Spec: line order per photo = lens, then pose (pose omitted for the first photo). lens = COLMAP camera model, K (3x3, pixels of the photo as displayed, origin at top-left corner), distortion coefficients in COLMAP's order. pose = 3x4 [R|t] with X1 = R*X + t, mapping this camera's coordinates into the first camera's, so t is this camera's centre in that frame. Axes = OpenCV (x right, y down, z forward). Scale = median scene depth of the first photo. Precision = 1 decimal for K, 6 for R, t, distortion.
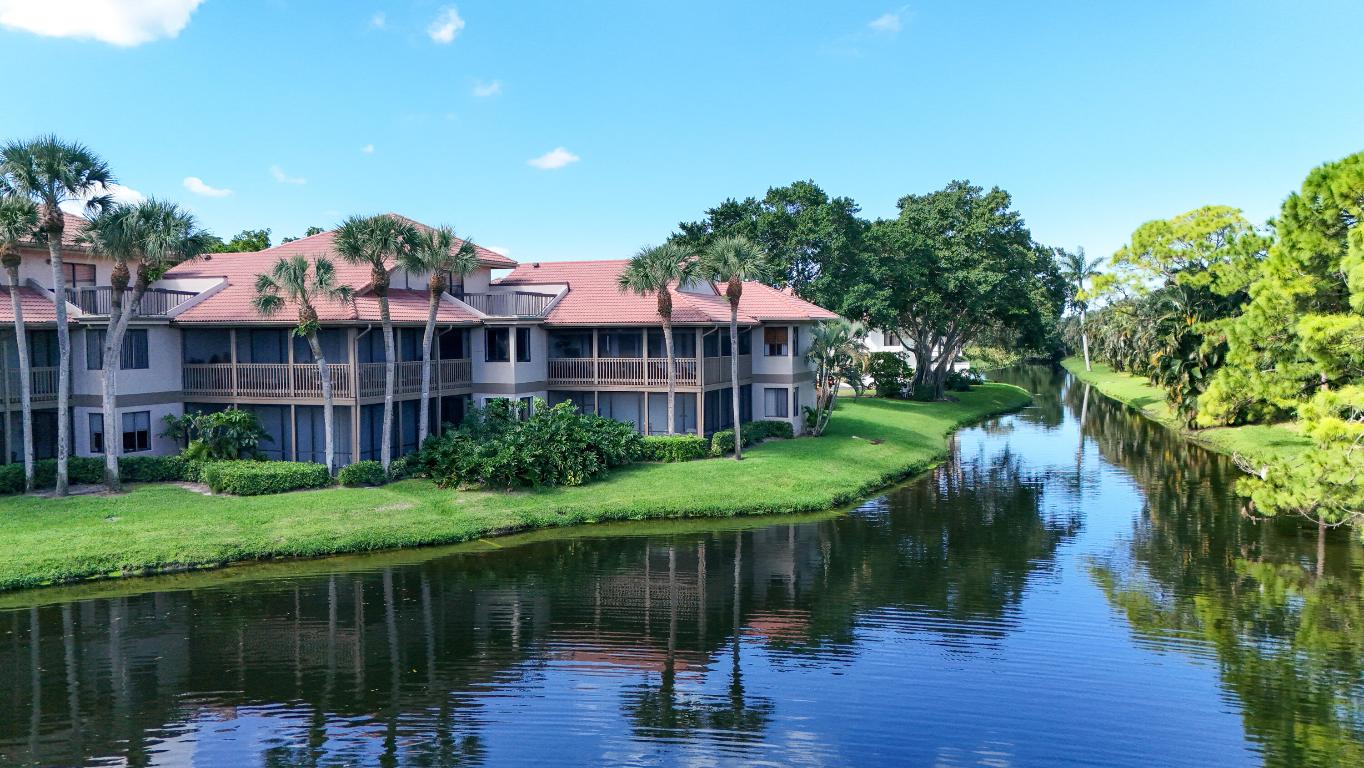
lens RADIAL K [[1009.2, 0, 684.4], [0, 1009.2, 385.3], [0, 0, 1]] dist [0.043732, -0.029649]
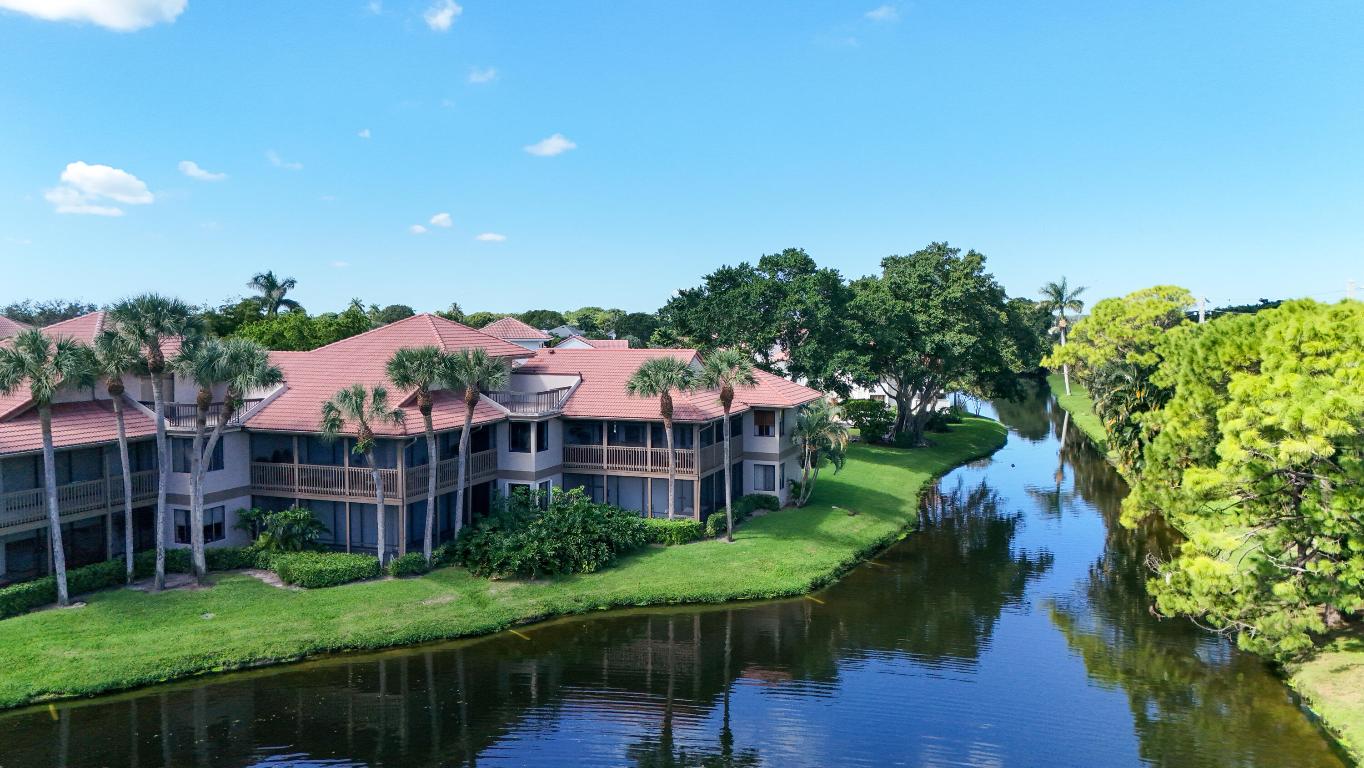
lens RADIAL K [[1009.2, 0, 684.6], [0, 1009.2, 383.6], [0, 0, 1]] dist [0.043732, -0.029649]
pose [[0.999965, 0.007290, 0.004168, -0.003931], [-0.007327, 0.999934, 0.008904, -0.117413], [-0.004103, -0.008934, 0.999952, -0.148920]]
